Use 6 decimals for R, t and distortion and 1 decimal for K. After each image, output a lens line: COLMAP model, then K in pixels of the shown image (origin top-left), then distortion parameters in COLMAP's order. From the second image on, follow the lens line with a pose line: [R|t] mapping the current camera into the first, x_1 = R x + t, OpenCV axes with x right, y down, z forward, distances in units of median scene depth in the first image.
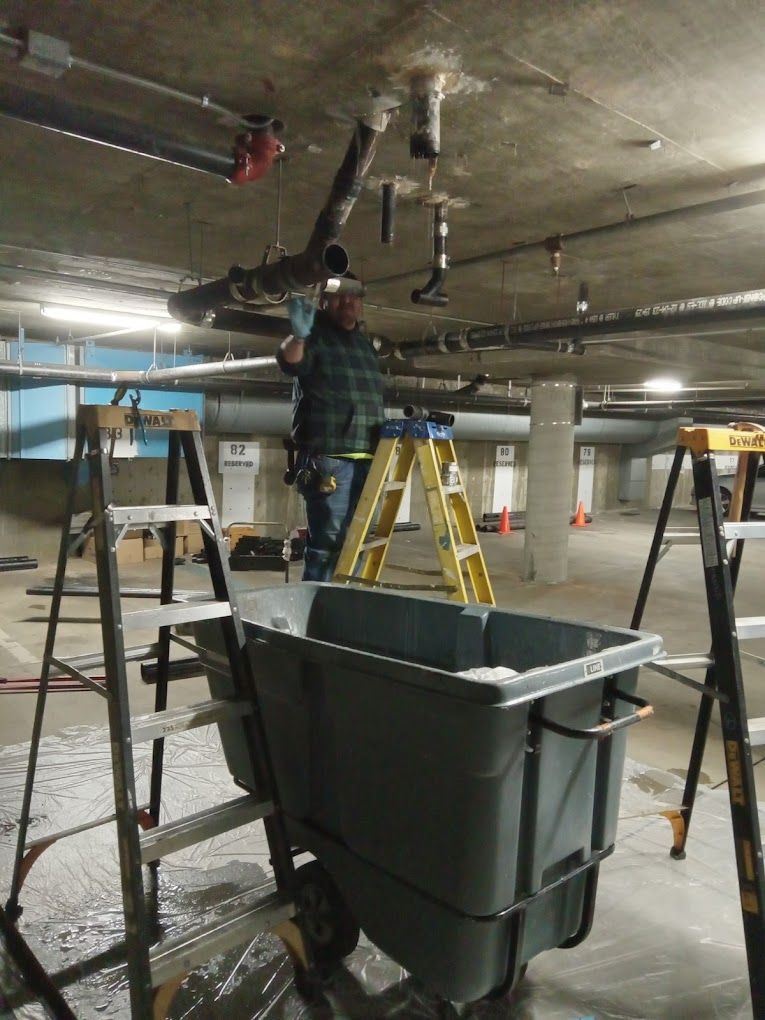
lens RADIAL K [[777.8, 0, 382.5], [0, 777.8, 510.0], [0, 0, 1]] dist [-0.000687, 0.001156]
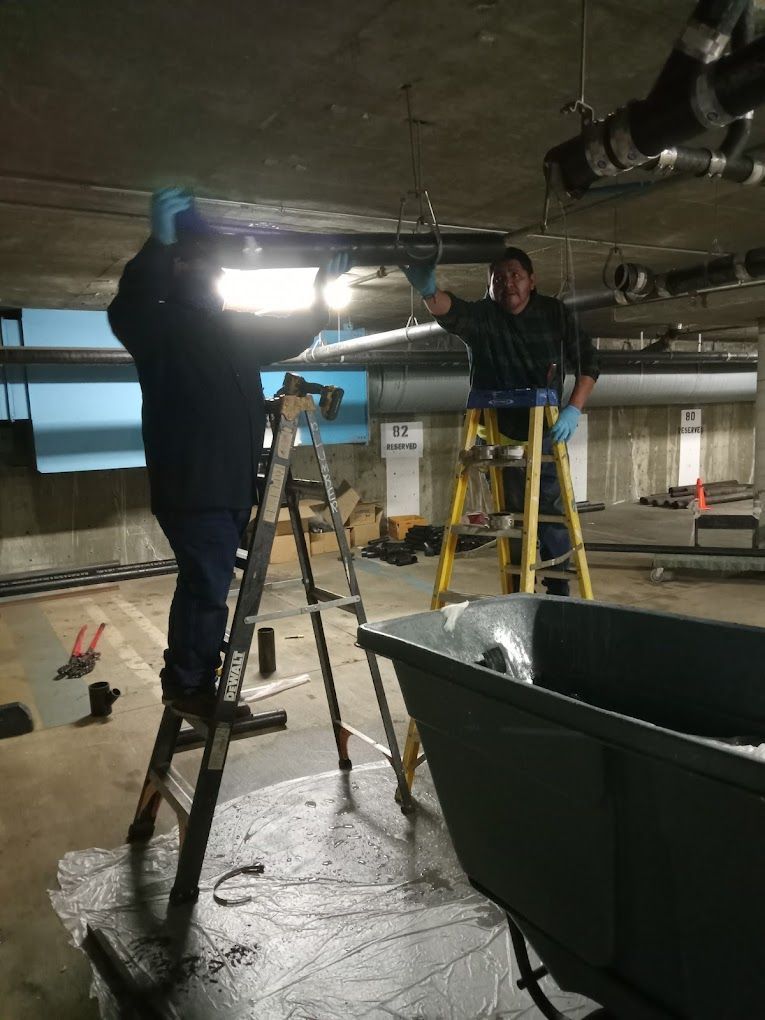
lens RADIAL K [[777.8, 0, 382.5], [0, 777.8, 510.0], [0, 0, 1]] dist [-0.000687, 0.001156]
pose [[0.983855, -0.039053, -0.174655, -0.049316], [0.044161, 0.998700, 0.025453, -0.008780], [0.173434, -0.032755, 0.984301, 0.086936]]
